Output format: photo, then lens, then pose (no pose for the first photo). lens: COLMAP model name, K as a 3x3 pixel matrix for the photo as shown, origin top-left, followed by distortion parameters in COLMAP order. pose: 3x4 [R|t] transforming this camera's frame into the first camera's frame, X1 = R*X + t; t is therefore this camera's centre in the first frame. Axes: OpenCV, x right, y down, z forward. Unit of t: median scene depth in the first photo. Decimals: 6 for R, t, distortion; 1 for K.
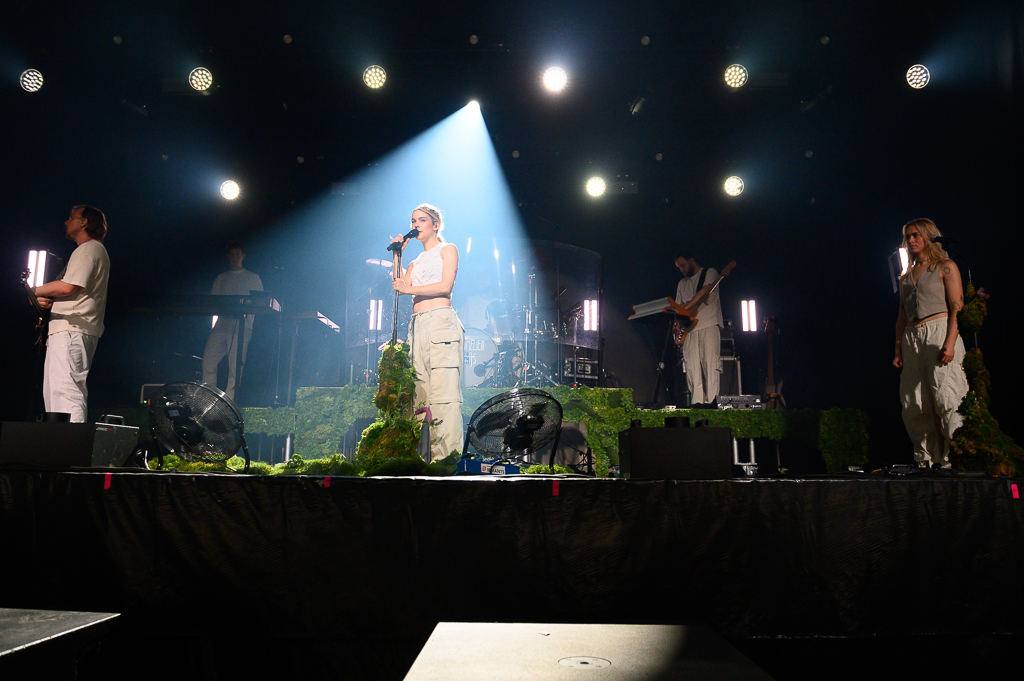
lens RADIAL K [[762.8, 0, 512.0], [0, 762.8, 340.5], [0, 0, 1]] dist [-0.036656, 0.001109]
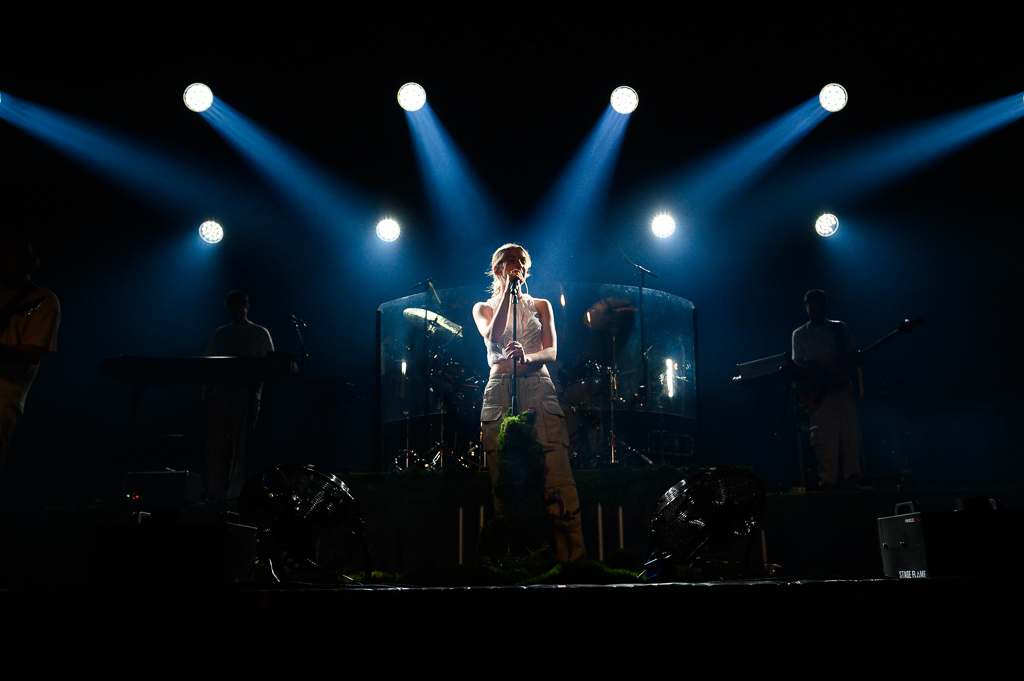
lens RADIAL K [[933.4, 0, 549.1], [0, 933.4, 340.3], [0, 0, 1]] dist [-0.019019, -0.002744]
pose [[0.998045, -0.010626, 0.061590, -0.100502], [0.015317, 0.996976, -0.076188, 0.000832], [-0.060594, 0.076982, 0.995189, 0.014669]]
